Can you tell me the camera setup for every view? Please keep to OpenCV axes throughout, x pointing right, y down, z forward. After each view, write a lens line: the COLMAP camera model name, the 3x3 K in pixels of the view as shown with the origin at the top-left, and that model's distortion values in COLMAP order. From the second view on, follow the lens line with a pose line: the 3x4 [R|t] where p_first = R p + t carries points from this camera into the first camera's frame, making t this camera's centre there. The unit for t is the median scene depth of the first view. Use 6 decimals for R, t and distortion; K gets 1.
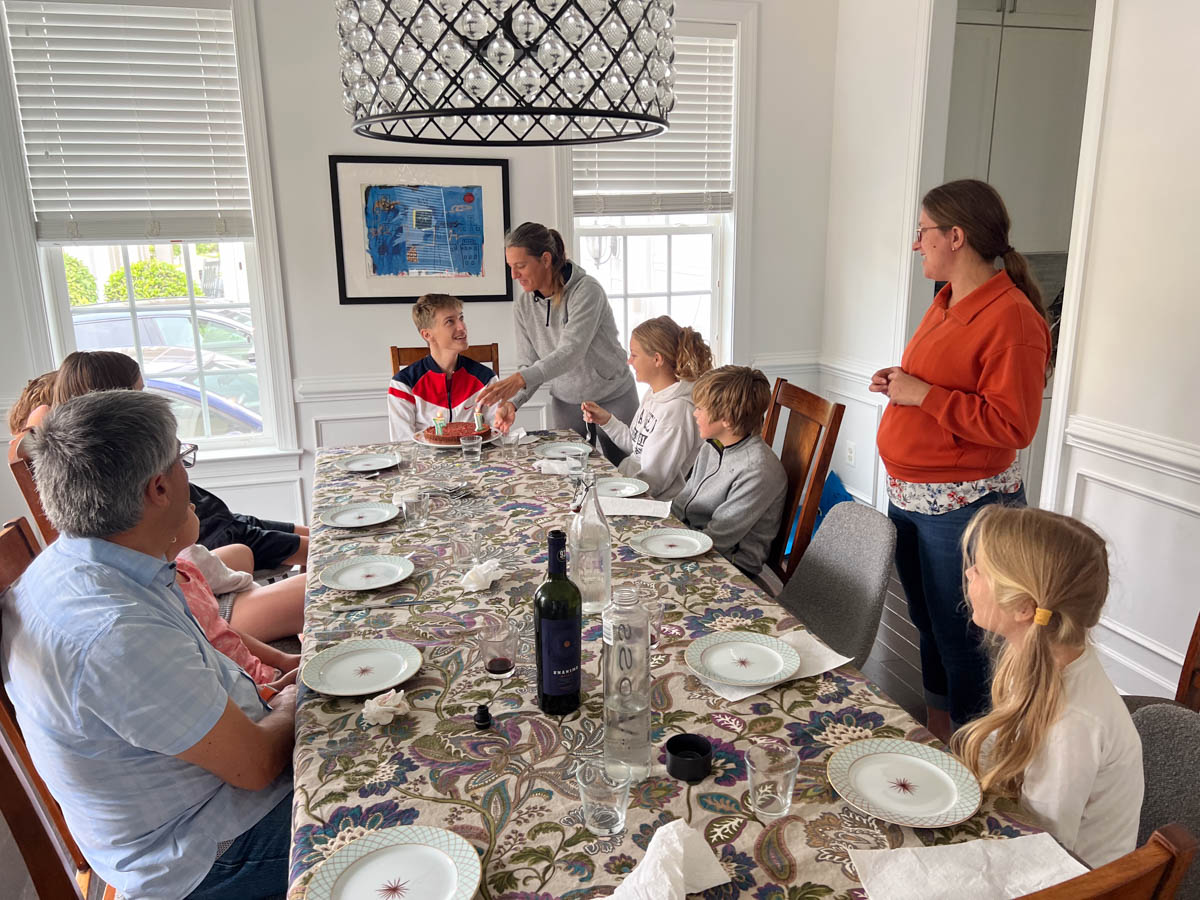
lens RADIAL K [[903.3, 0, 600.0], [0, 903.3, 450.0], [0, 0, 1]] dist [0.006328, -0.005447]
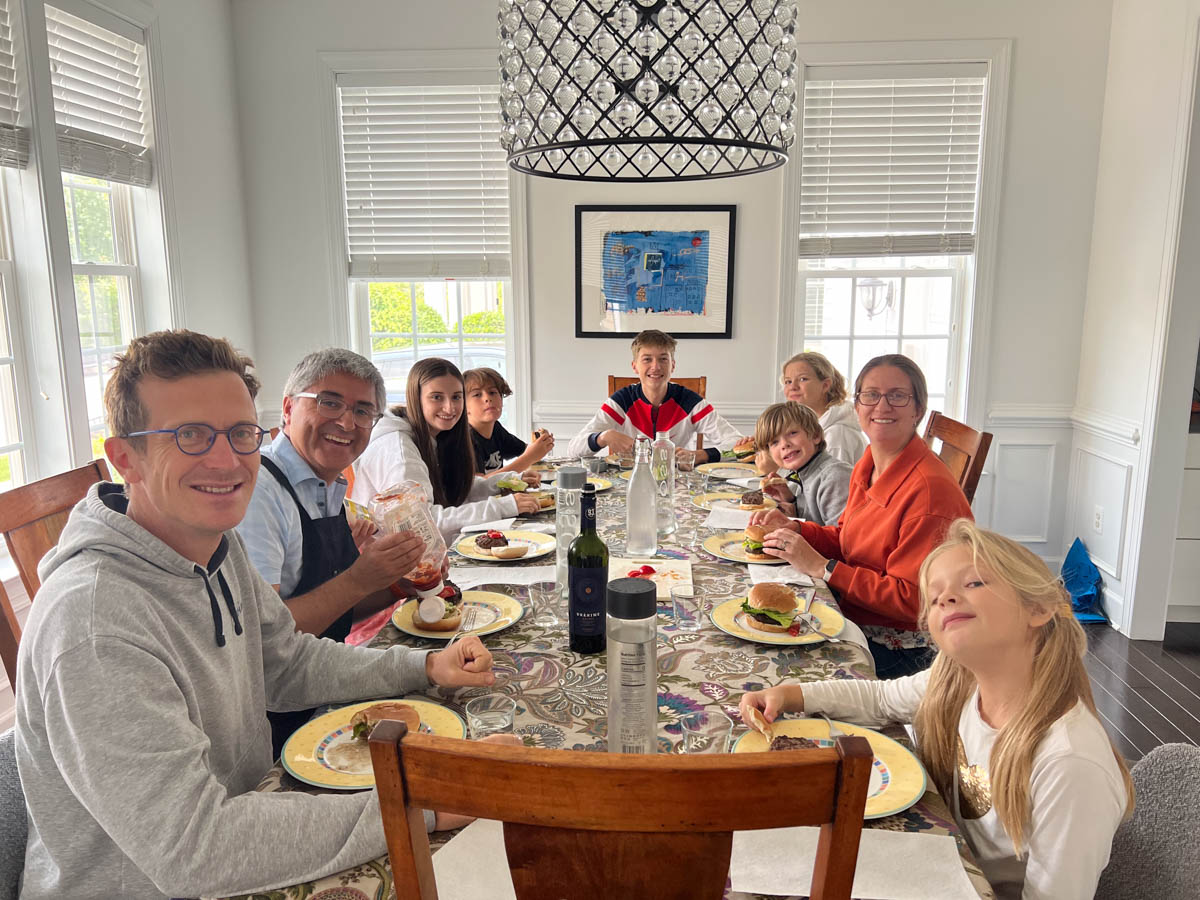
lens RADIAL K [[910.9, 0, 600.0], [0, 910.9, 450.0], [0, 0, 1]] dist [0.125848, -0.273642]
pose [[0.932230, 0.071521, -0.354728, 0.162307], [-0.096149, 0.993994, -0.052269, 0.036762], [0.348859, 0.082833, 0.933507, -0.037693]]
